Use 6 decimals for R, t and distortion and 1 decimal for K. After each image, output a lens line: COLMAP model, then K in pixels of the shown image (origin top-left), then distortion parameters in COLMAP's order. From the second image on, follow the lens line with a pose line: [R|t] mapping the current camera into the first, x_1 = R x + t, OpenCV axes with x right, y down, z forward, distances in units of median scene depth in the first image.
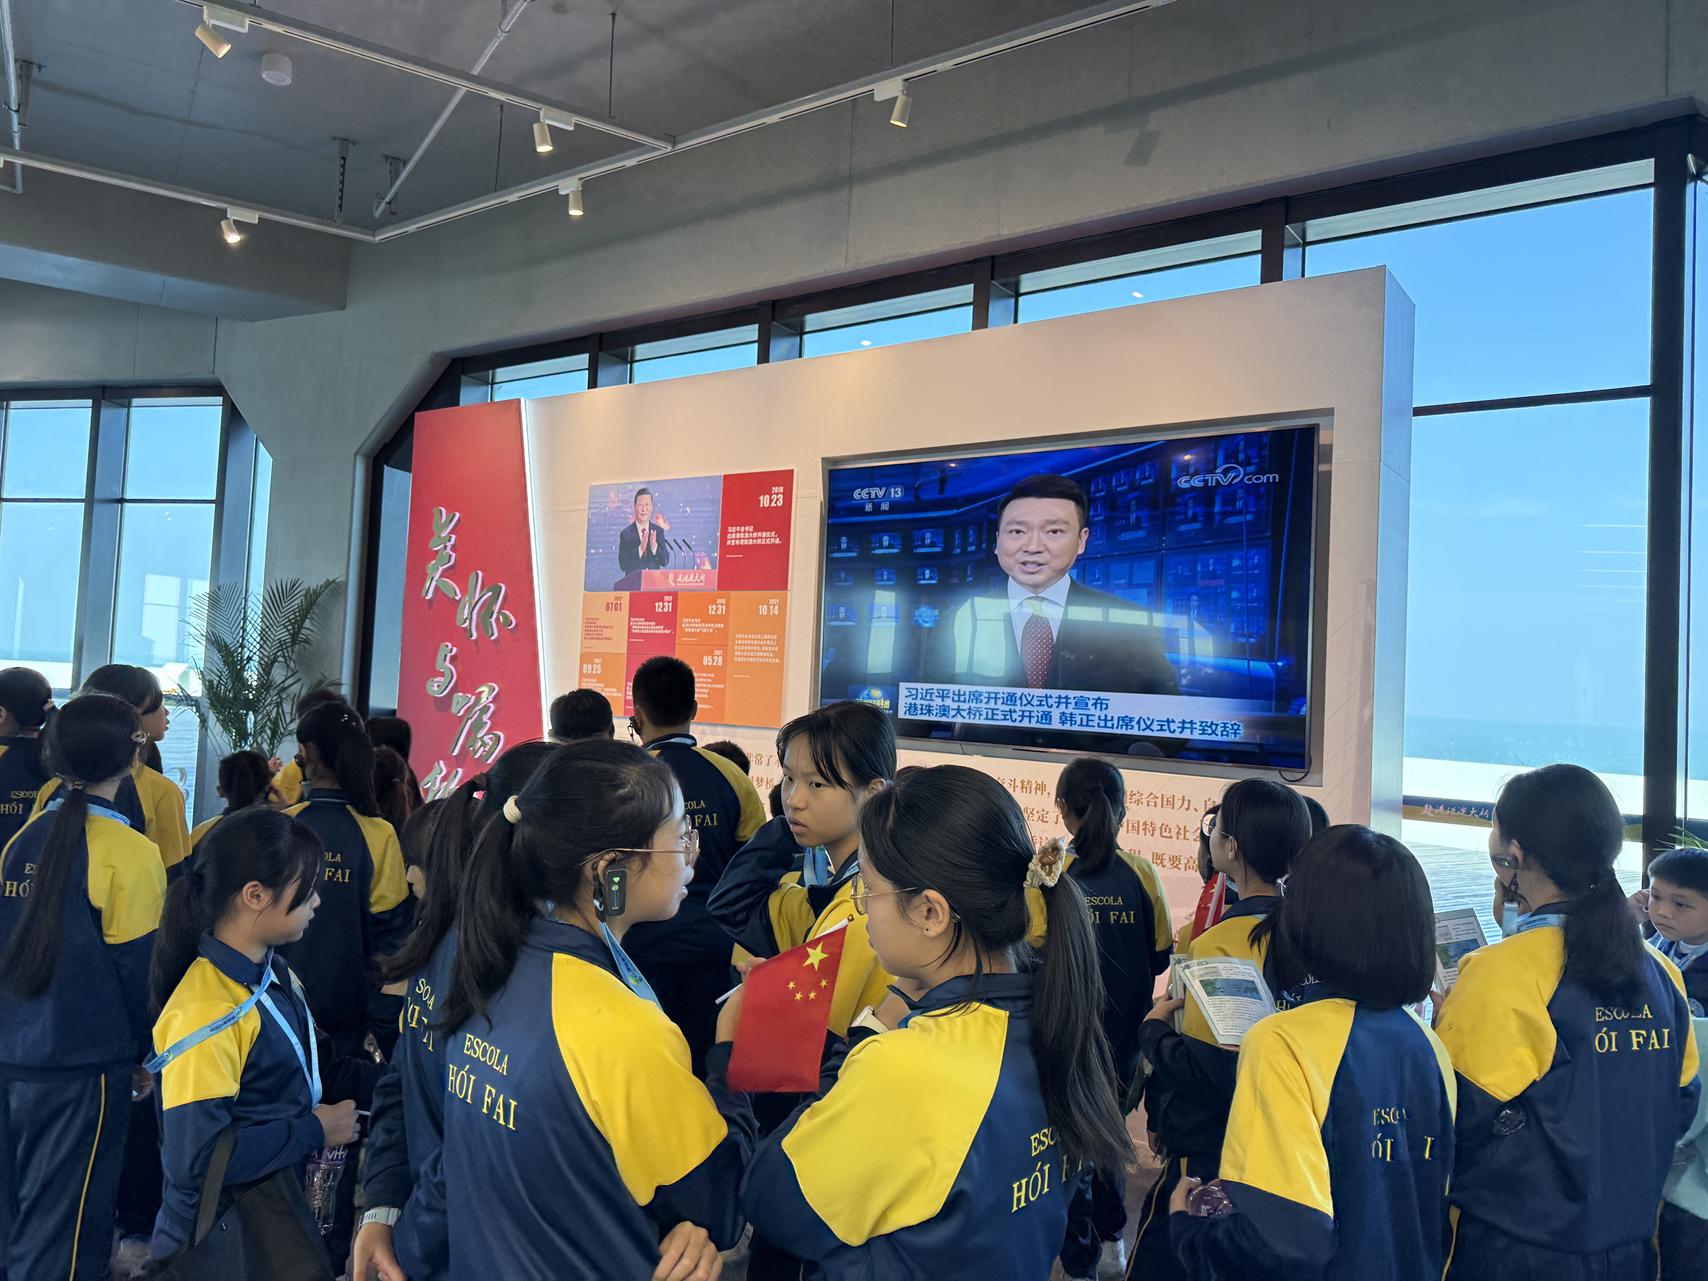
lens RADIAL K [[1161.0, 0, 854.0], [0, 1161.0, 640.5], [0, 0, 1]] dist [-0.003186, -0.009602]
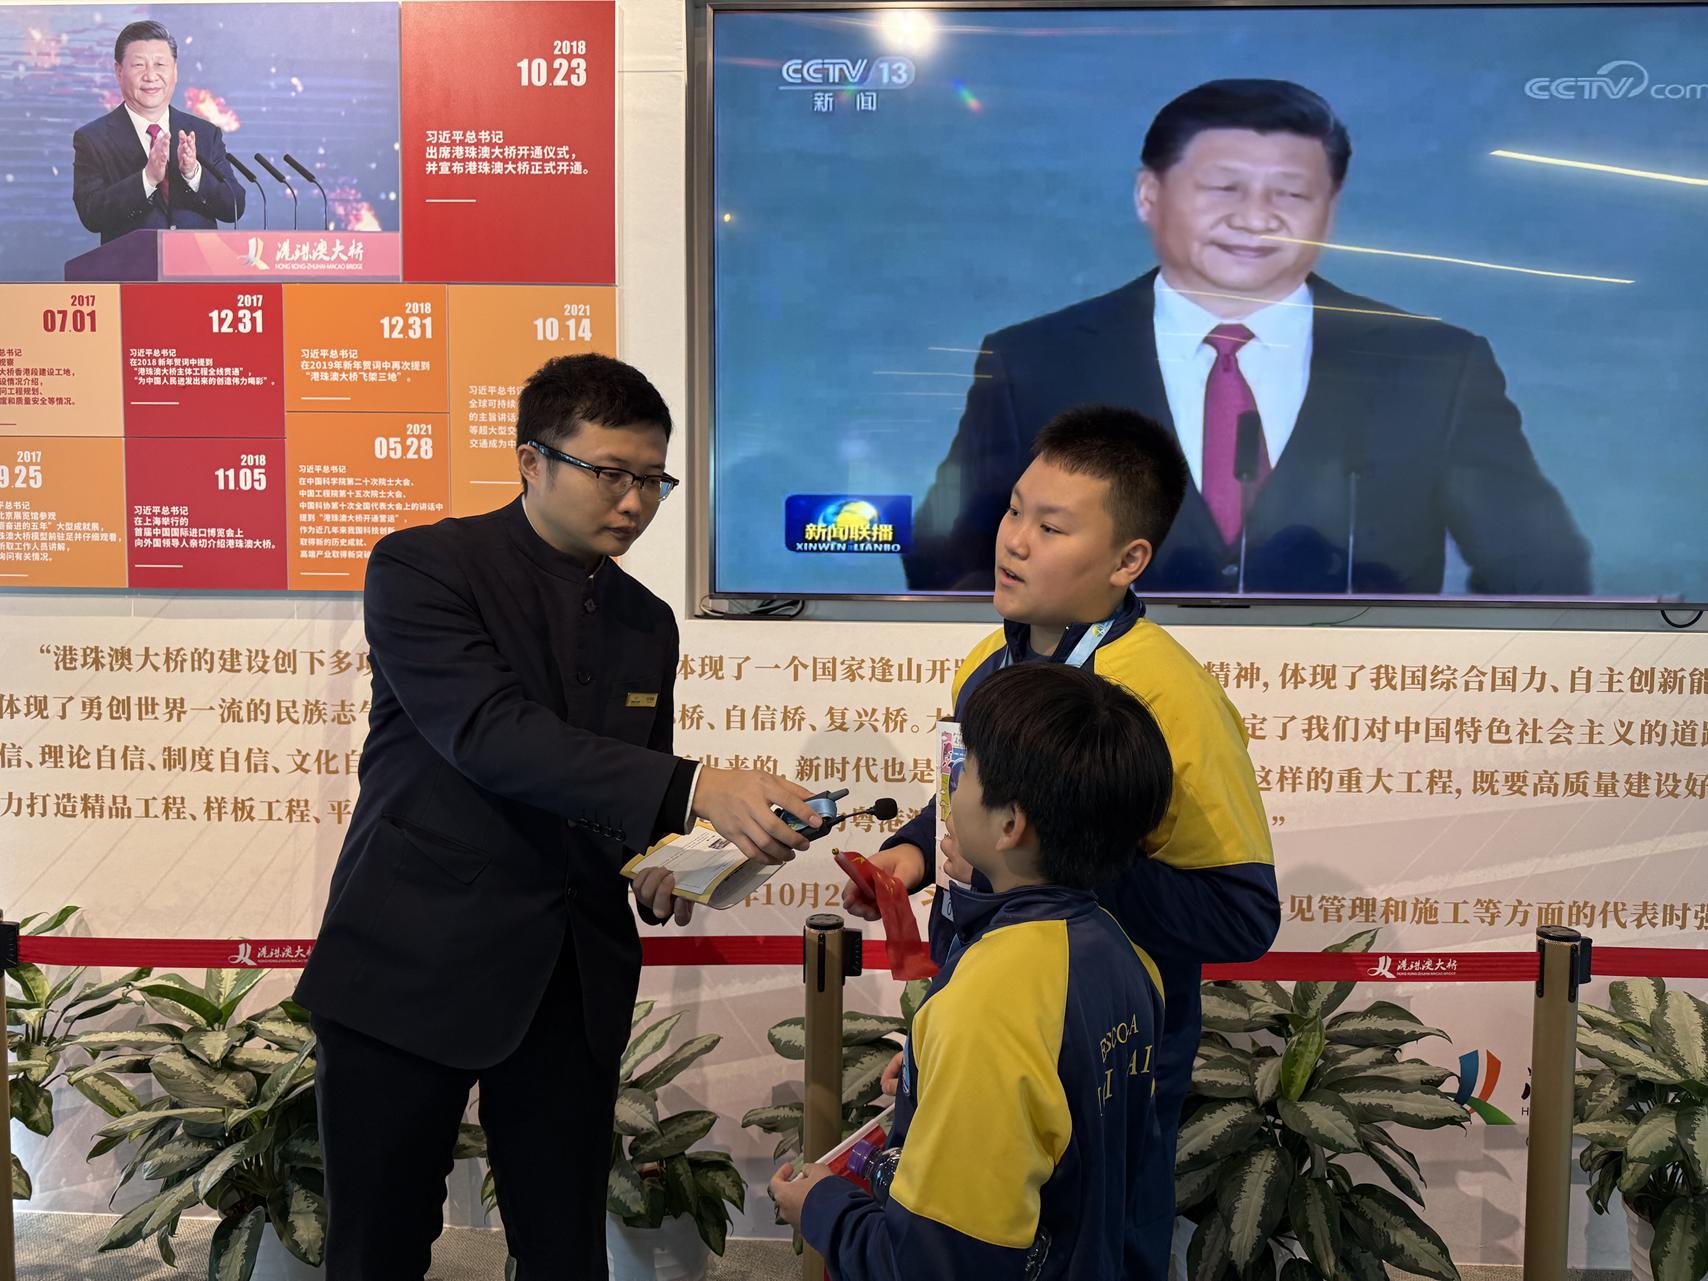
lens RADIAL K [[1161.0, 0, 854.0], [0, 1161.0, 640.5], [0, 0, 1]] dist [-0.003186, -0.009602]
pose [[0.832713, -0.073051, 0.548865, -0.220834], [0.009820, 0.993051, 0.117272, 0.039023], [-0.553618, -0.092264, 0.827644, 0.535207]]
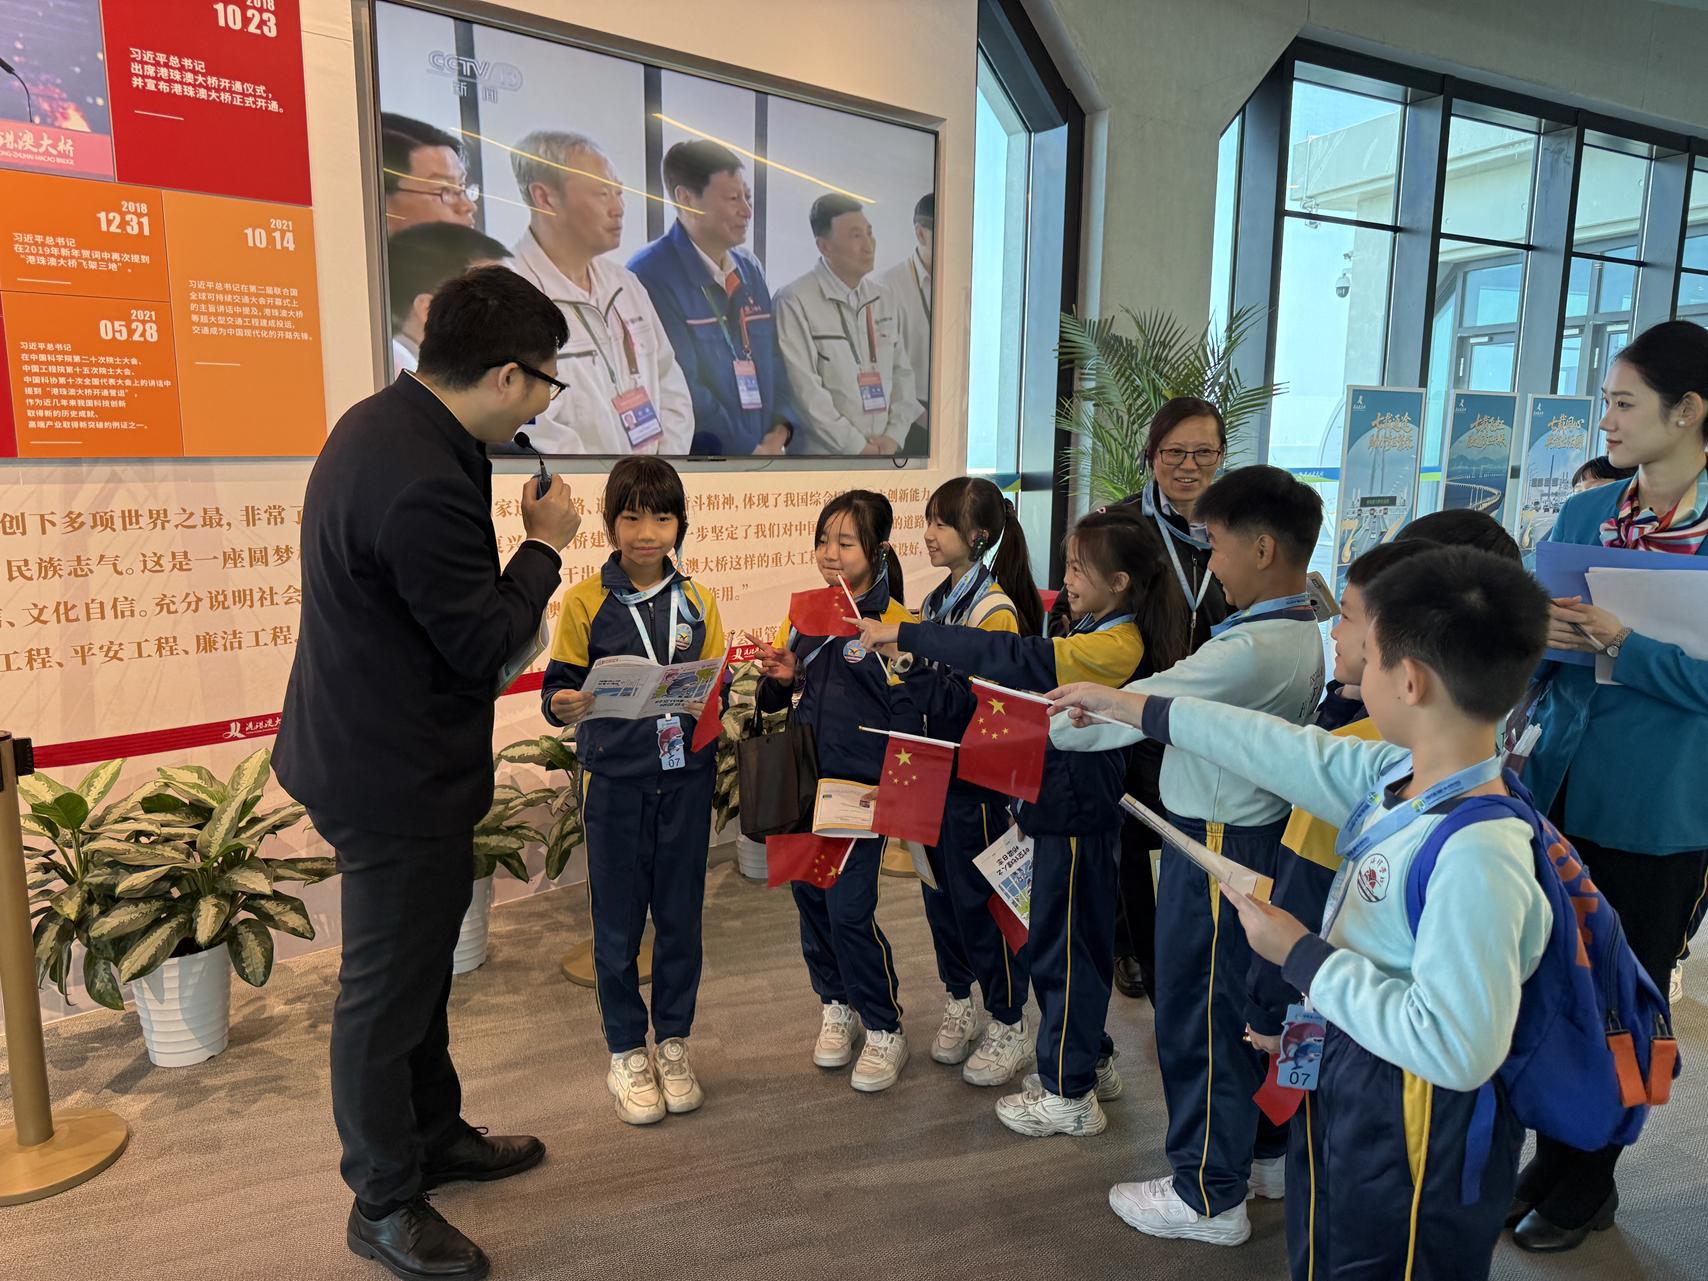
lens RADIAL K [[1161.0, 0, 854.0], [0, 1161.0, 640.5], [0, 0, 1]] dist [-0.003186, -0.009602]
pose [[0.232335, -0.212917, 0.949045, -0.538835], [-0.034248, 0.973350, 0.226754, 0.023148], [-0.972033, -0.085186, 0.218851, 0.570587]]
